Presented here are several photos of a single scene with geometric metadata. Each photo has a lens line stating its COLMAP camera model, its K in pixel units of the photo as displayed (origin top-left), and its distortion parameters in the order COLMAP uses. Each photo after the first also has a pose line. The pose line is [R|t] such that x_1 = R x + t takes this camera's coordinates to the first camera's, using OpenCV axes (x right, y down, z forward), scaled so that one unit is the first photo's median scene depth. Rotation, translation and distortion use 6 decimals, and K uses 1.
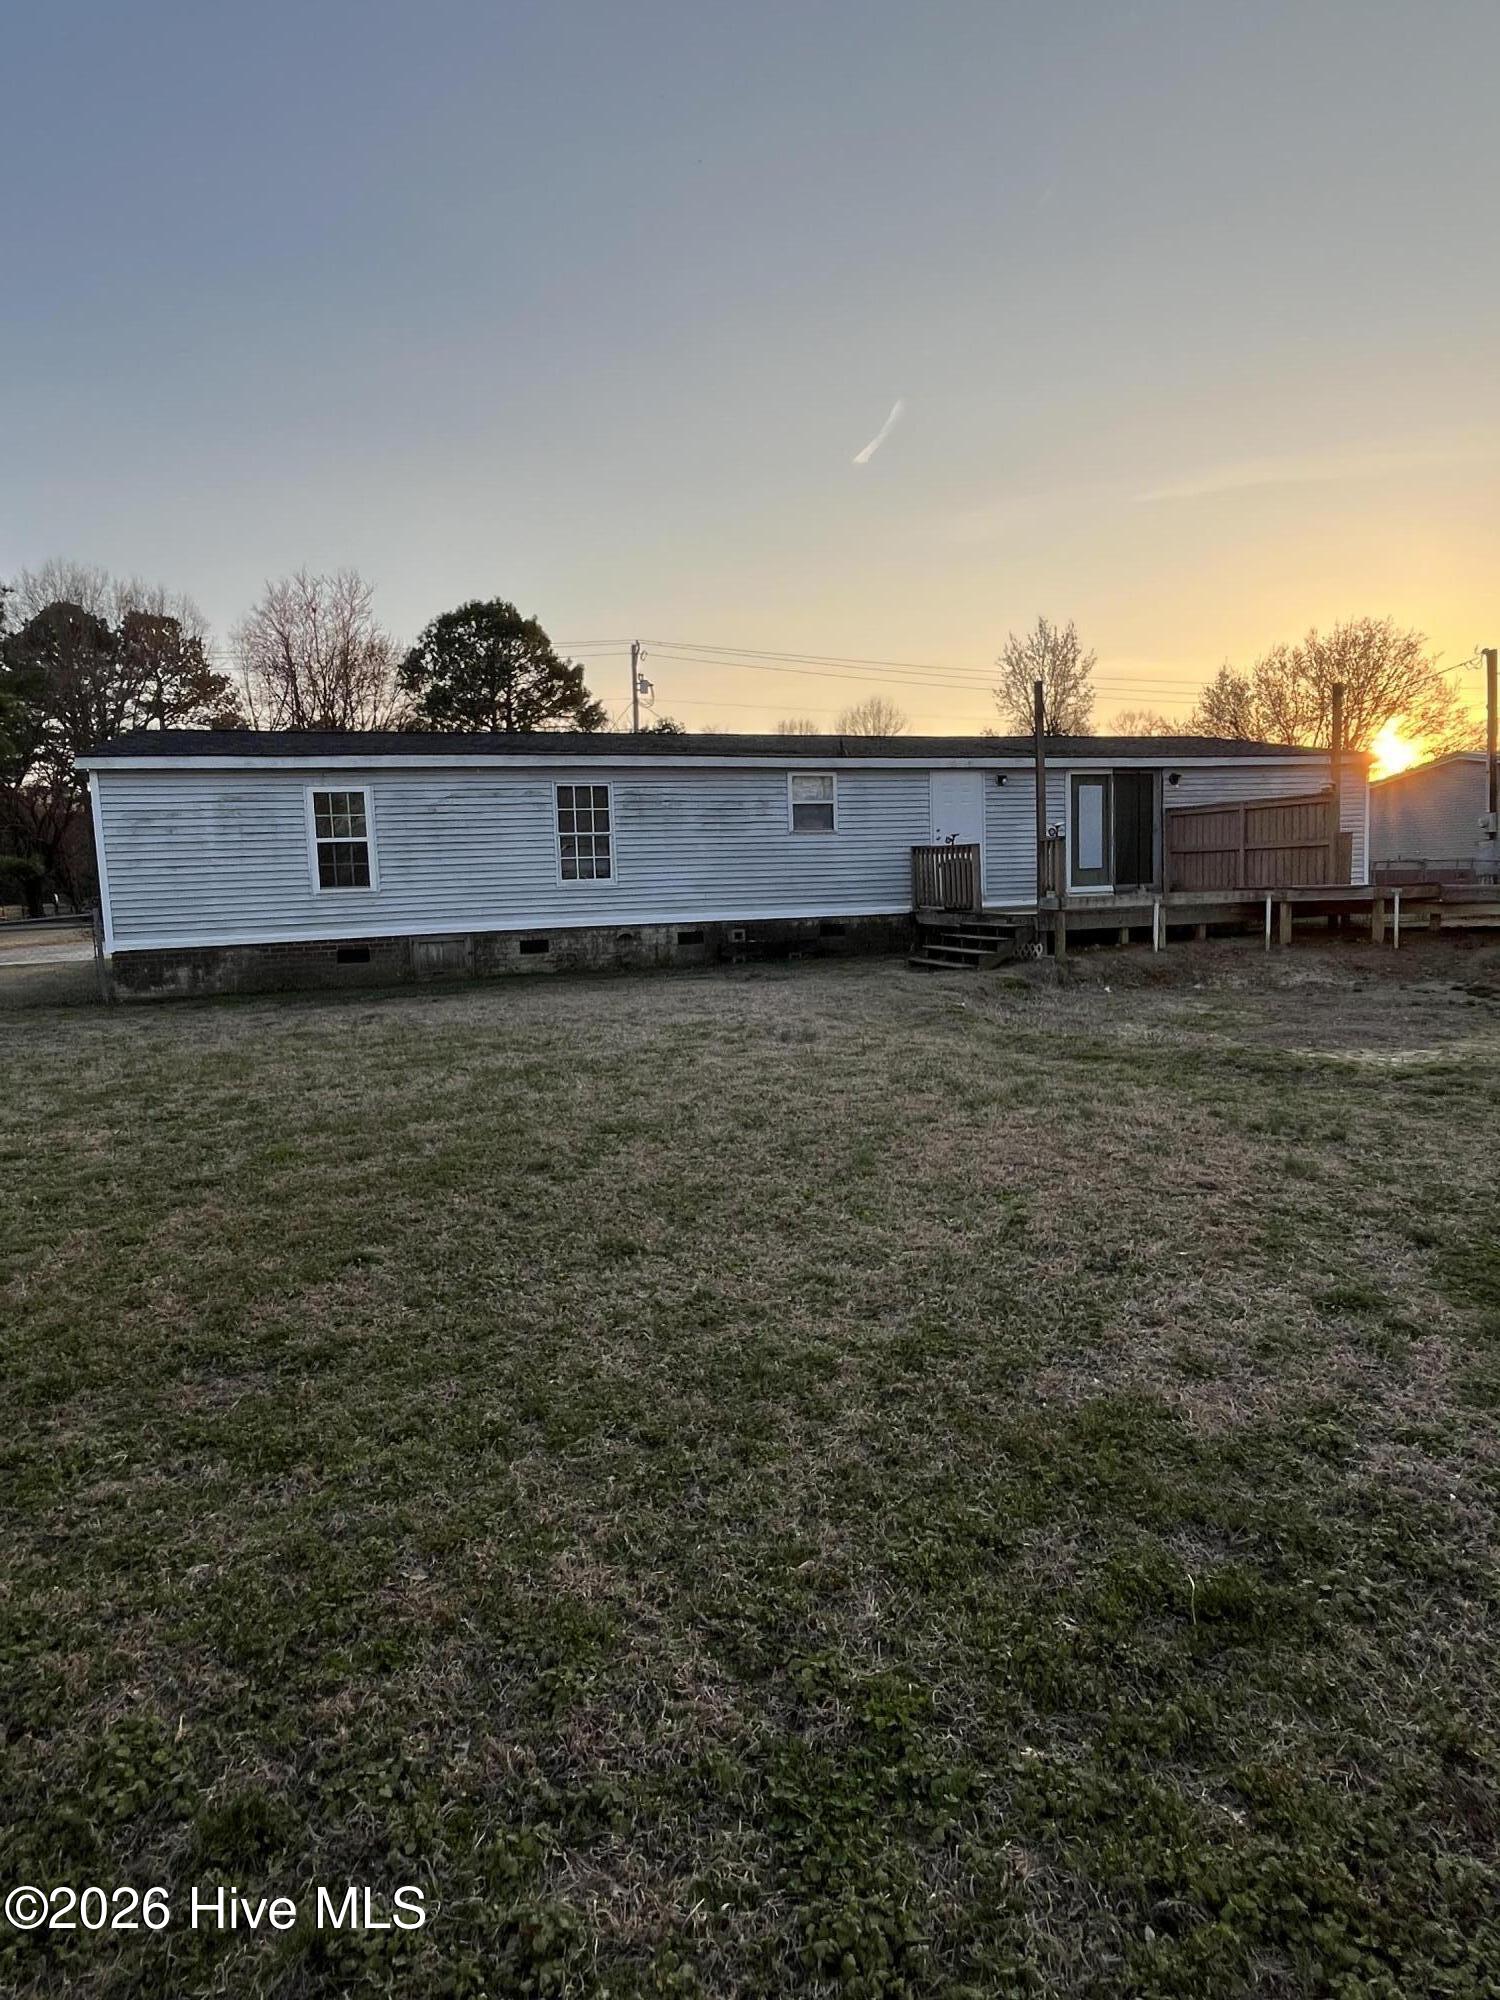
lens RADIAL K [[1052.5, 0, 748.6], [0, 1052.5, 996.7], [0, 0, 1]] dist [-0.011973, 0.000654]
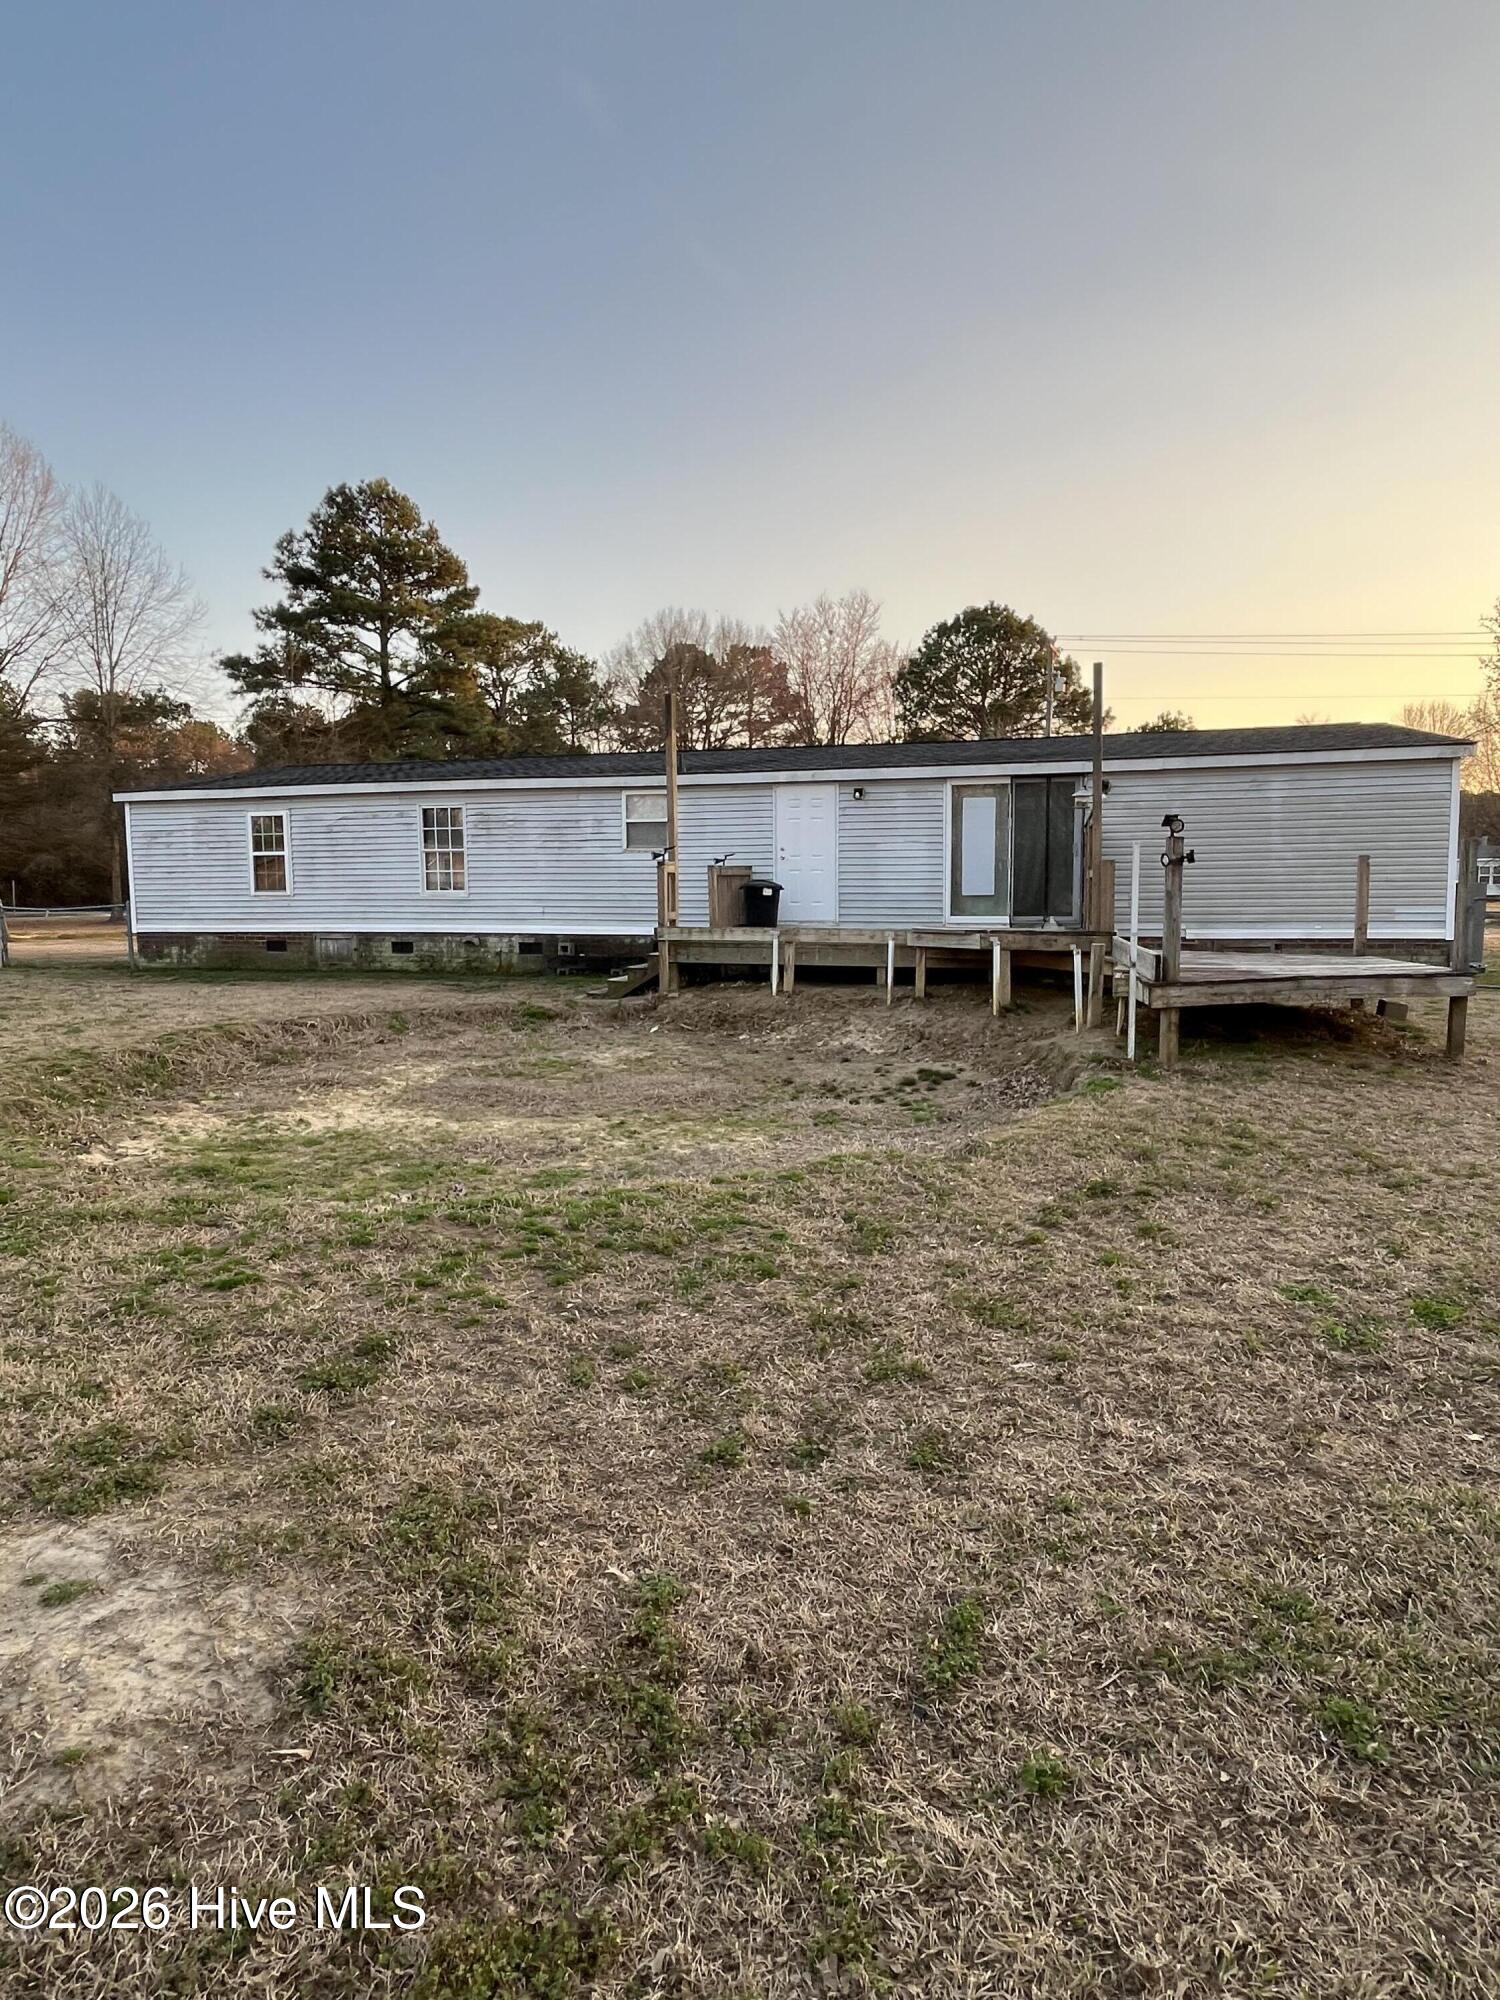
lens RADIAL K [[1052.5, 0, 749.5], [0, 1052.5, 1001.0], [0, 0, 1]] dist [-0.011973, 0.000654]
pose [[0.845873, 0.086448, -0.526333, 0.720669], [-0.085298, 0.996003, 0.026507, -0.051315], [0.526520, 0.022474, 0.849865, 0.218595]]
